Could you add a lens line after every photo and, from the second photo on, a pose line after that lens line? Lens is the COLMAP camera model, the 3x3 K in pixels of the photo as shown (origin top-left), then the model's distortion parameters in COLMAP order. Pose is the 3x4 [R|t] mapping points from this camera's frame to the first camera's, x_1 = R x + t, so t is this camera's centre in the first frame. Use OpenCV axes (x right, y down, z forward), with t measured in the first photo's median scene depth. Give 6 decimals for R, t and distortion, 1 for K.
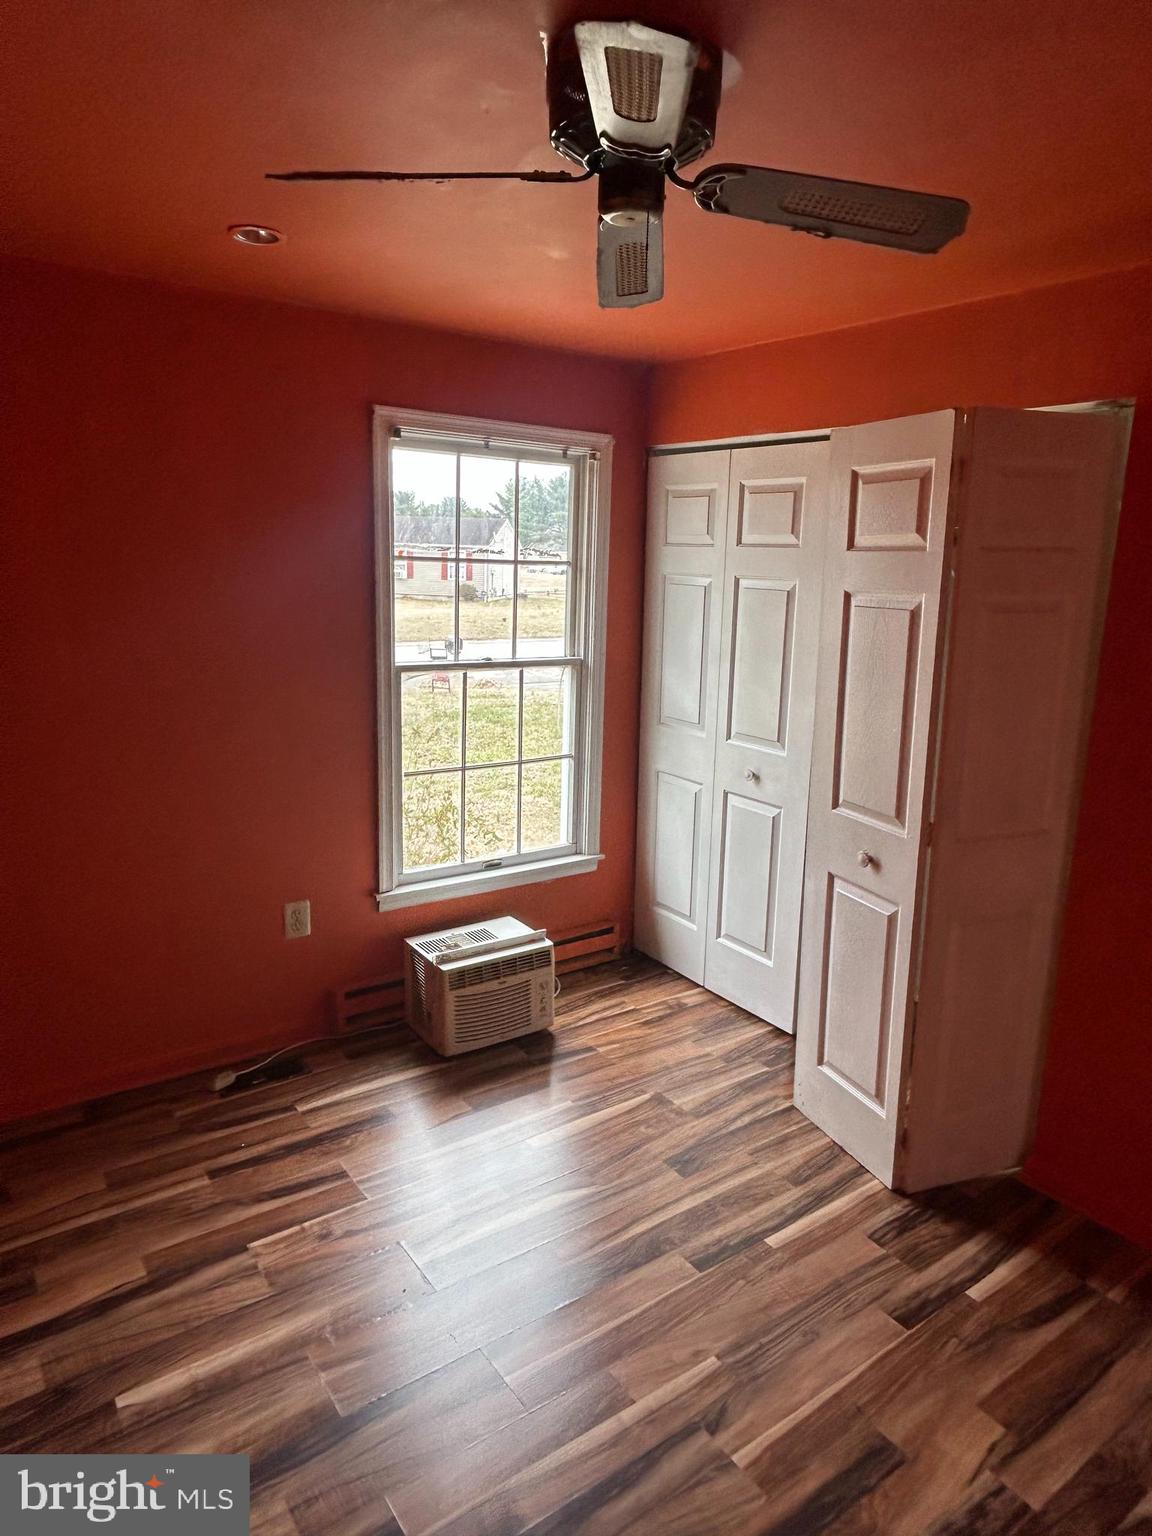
lens RADIAL K [[953.2, 0, 585.5], [0, 953.2, 774.2], [0, 0, 1]] dist [-0.007482, -0.003211]
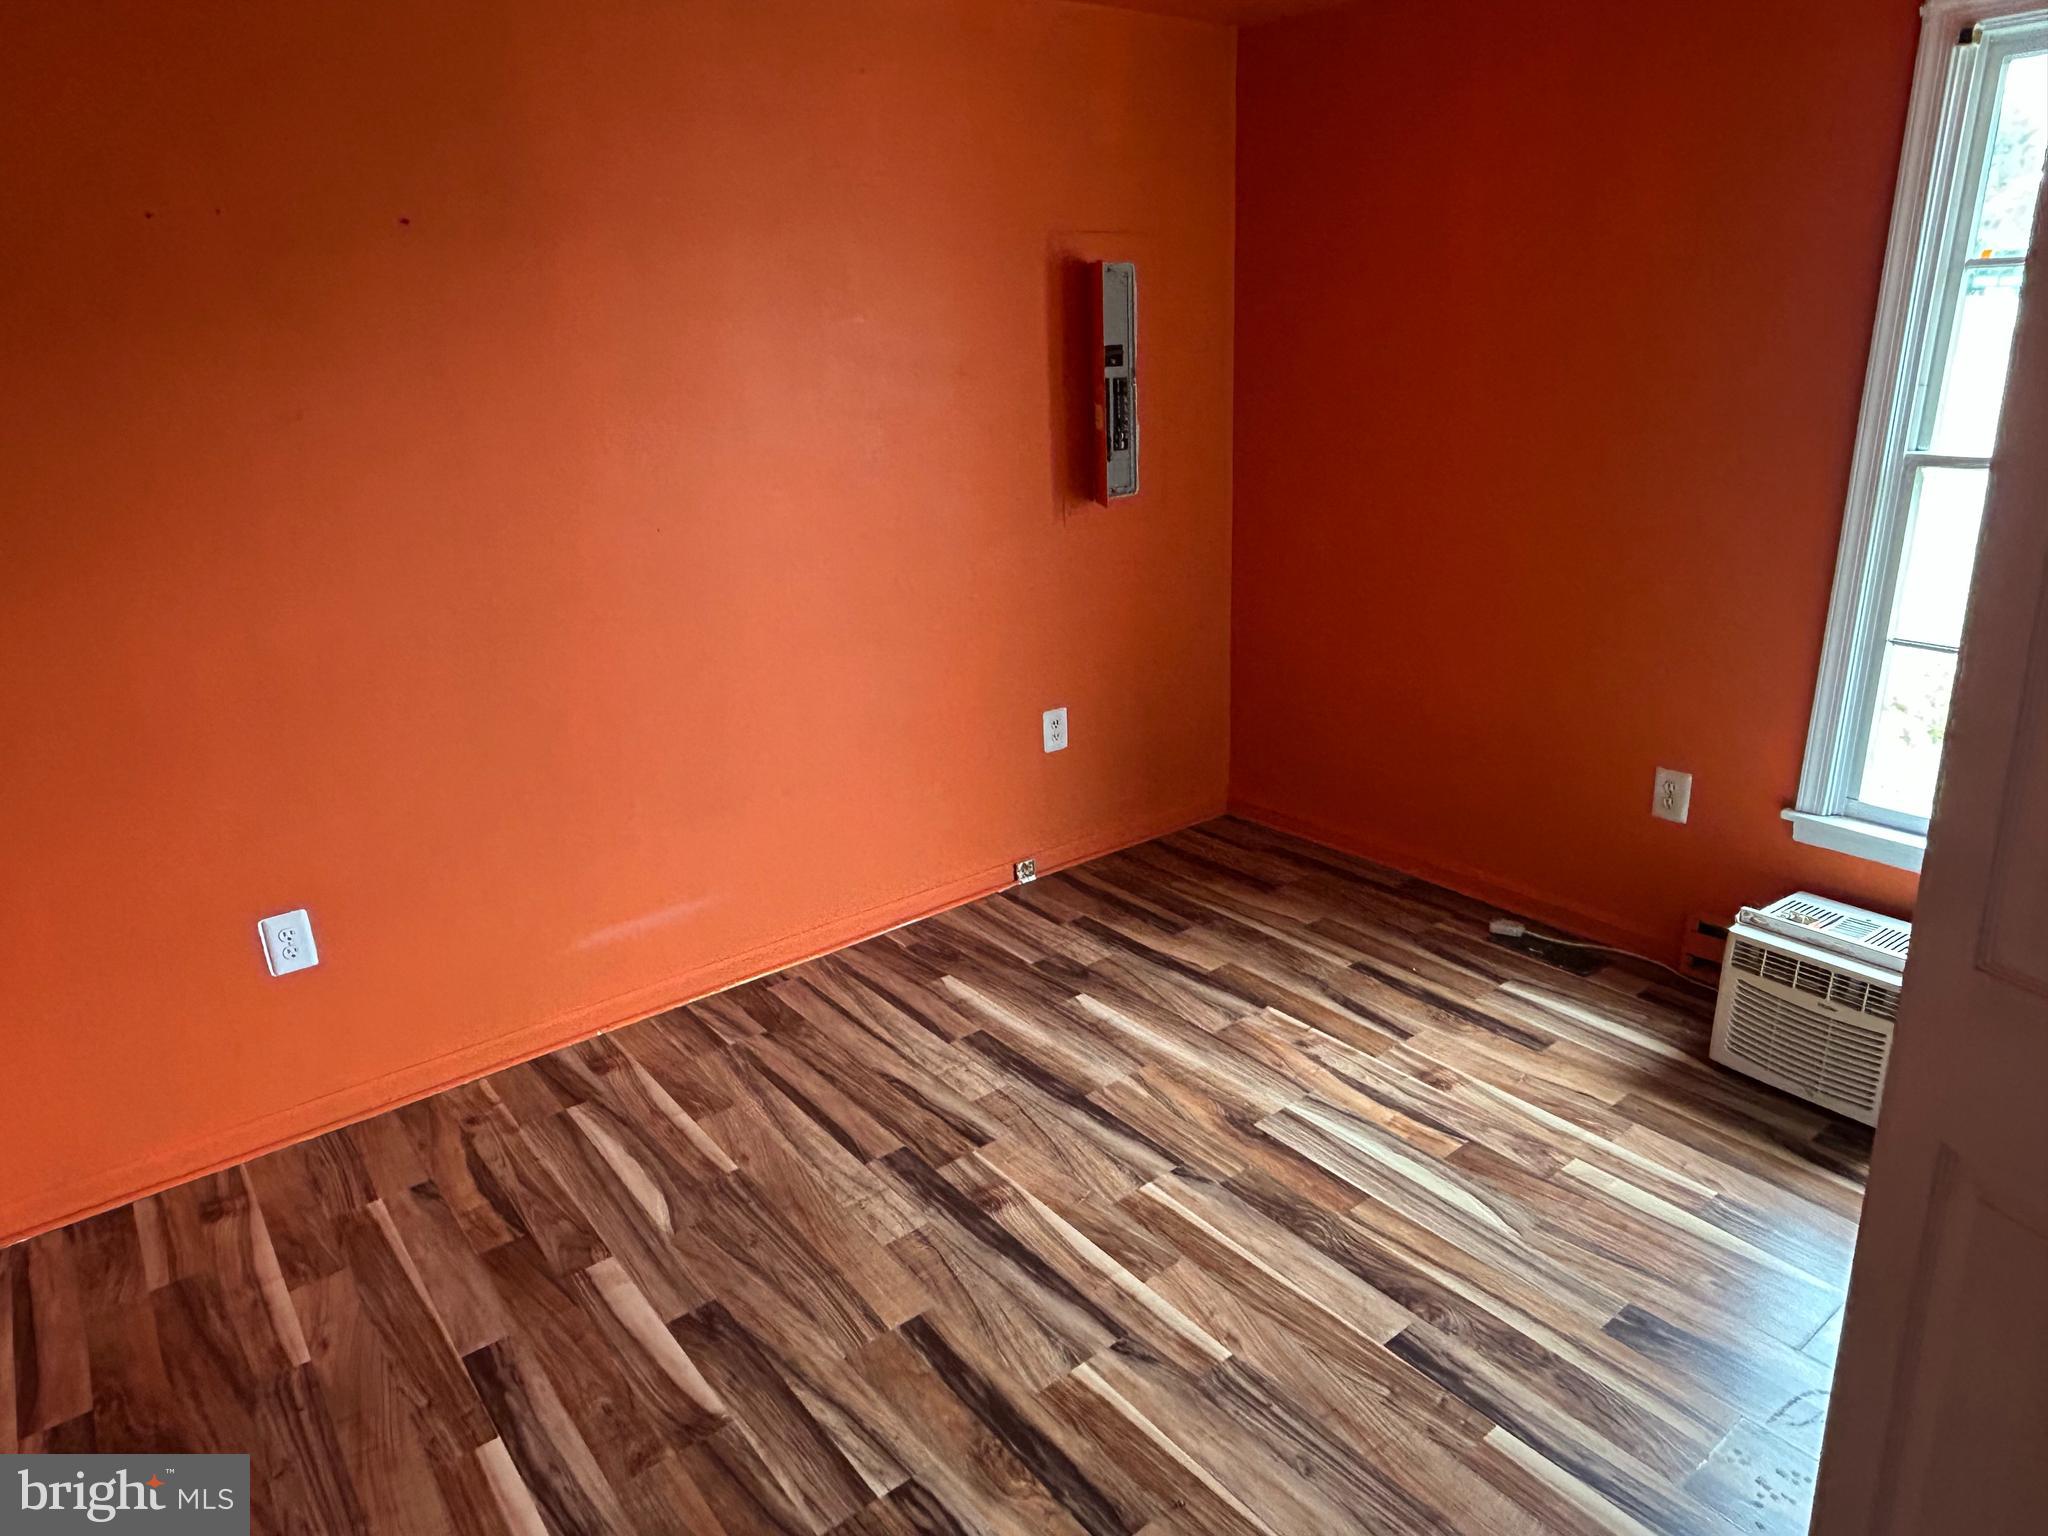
lens RADIAL K [[1271.0, 0, 1043.4], [0, 1271.0, 778.1], [0, 0, 1]] dist [-0.007482, -0.003211]
pose [[0.059291, 0.306572, -0.949999, 0.784910], [-0.186654, 0.938293, 0.291145, -0.070641], [0.980635, 0.160059, 0.112855, 0.550971]]
